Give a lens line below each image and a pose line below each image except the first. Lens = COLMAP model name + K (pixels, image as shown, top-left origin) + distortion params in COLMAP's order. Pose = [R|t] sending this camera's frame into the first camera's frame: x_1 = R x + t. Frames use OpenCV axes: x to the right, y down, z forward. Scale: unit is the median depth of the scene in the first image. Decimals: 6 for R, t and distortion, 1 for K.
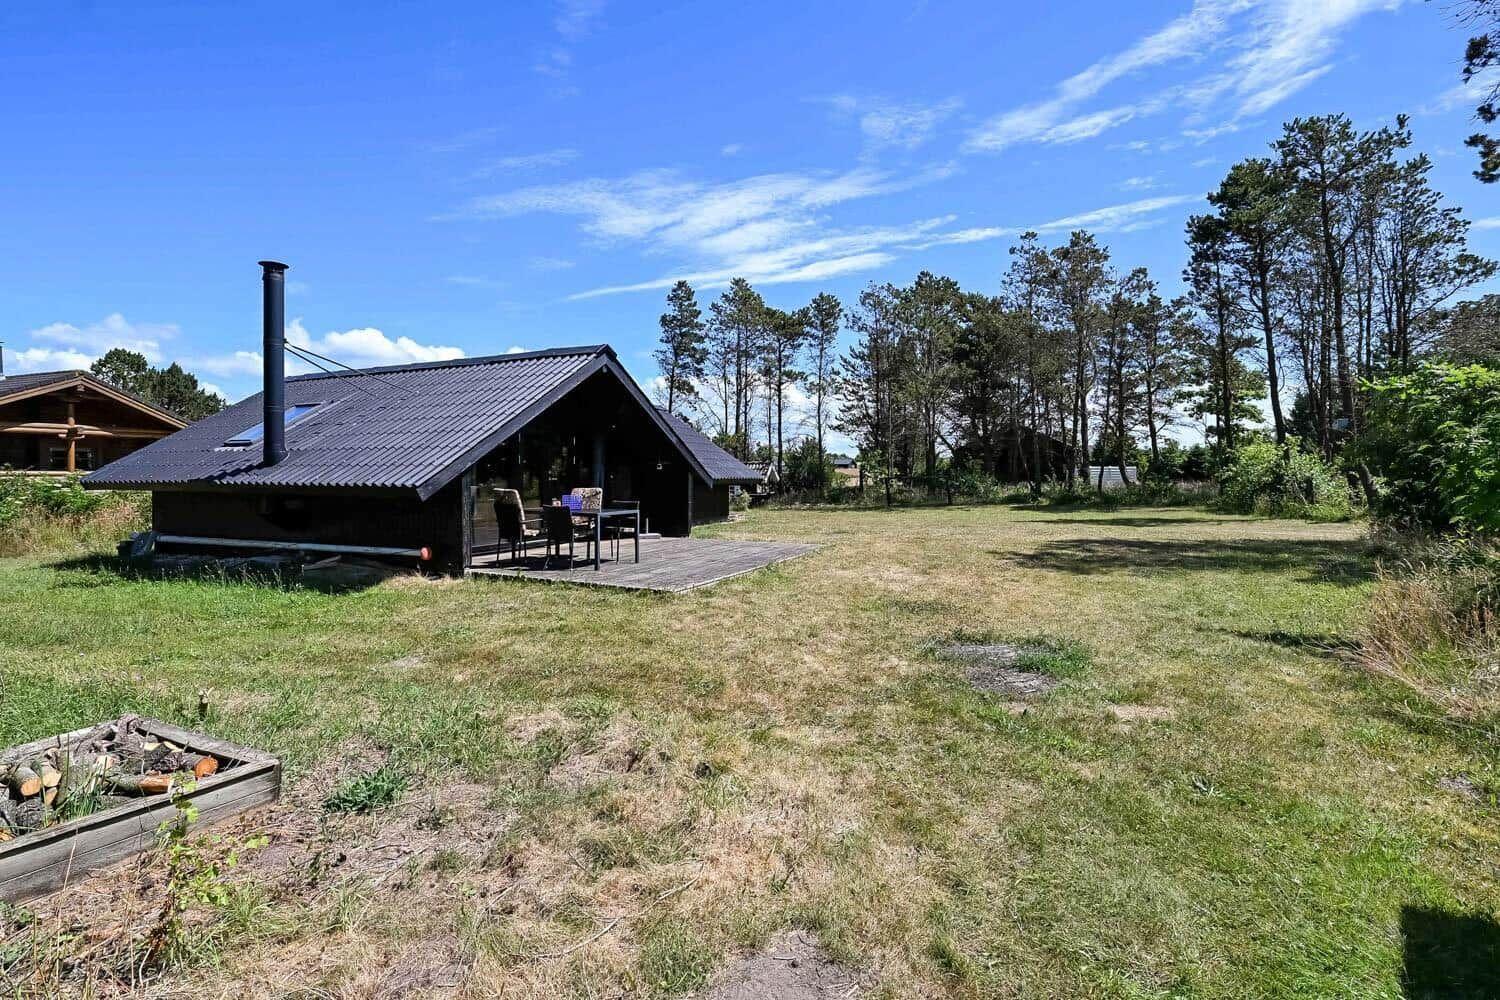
lens RADIAL K [[970.5, 0, 741.7], [0, 970.5, 492.9], [0, 0, 1]] dist [-0.007852, 0.002164]
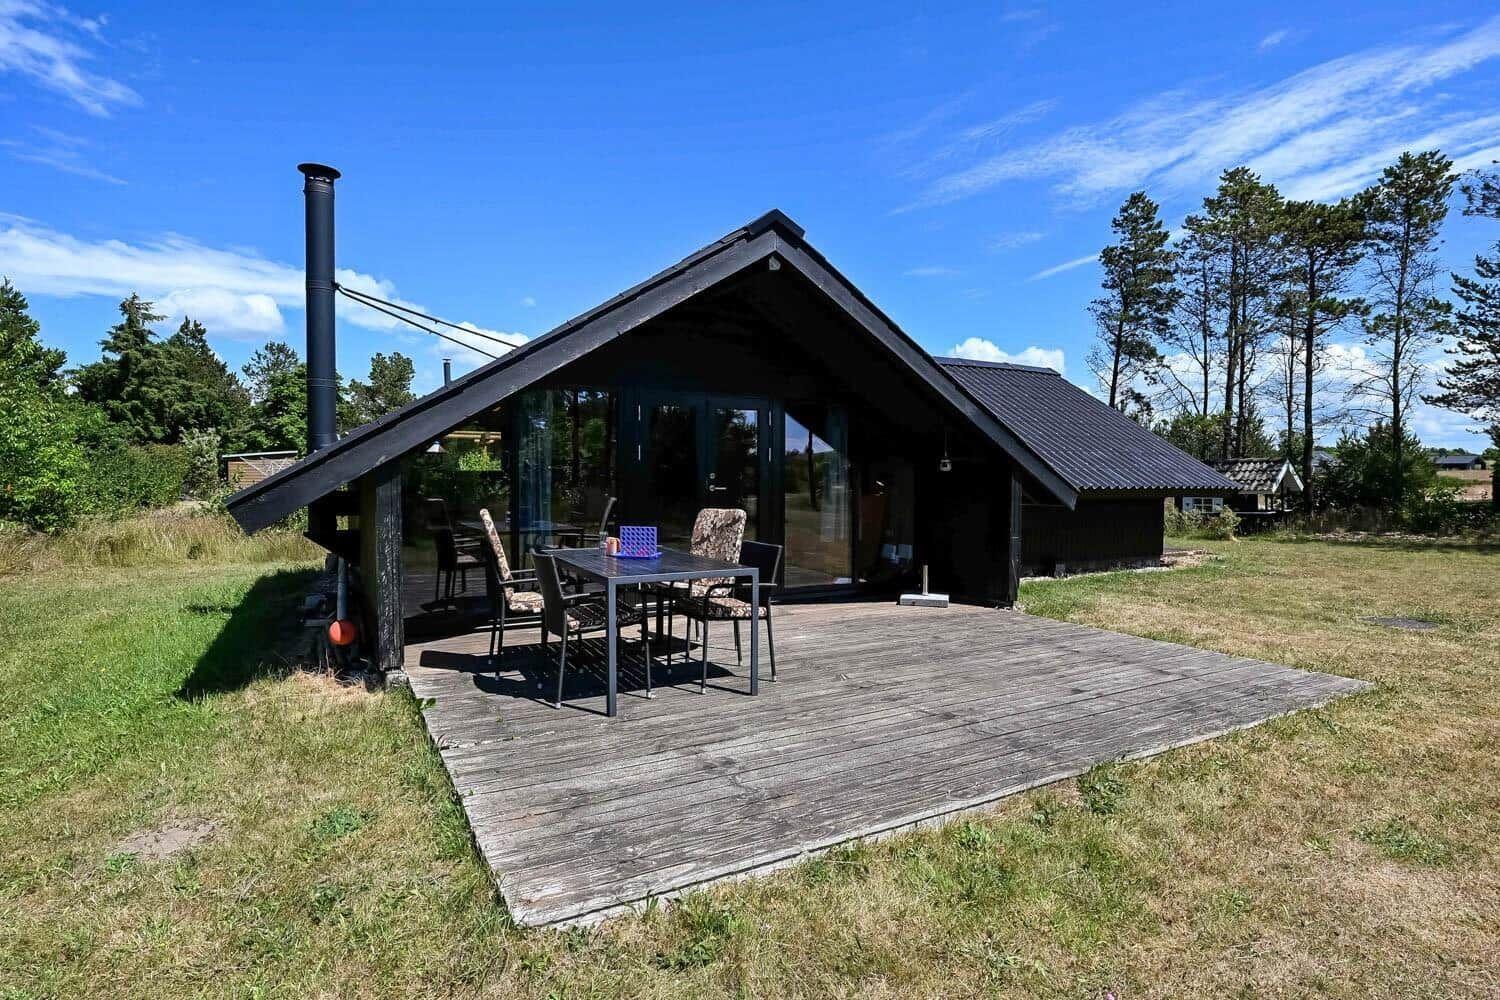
lens RADIAL K [[764.5, 0, 750.0], [0, 764.5, 500.0], [0, 0, 1]] dist [0.003046, -0.001529]
pose [[0.791030, 0.023066, -0.611343, 0.055649], [-0.014696, 0.999717, 0.018704, -0.010275], [0.611601, -0.005811, 0.791145, 0.407894]]
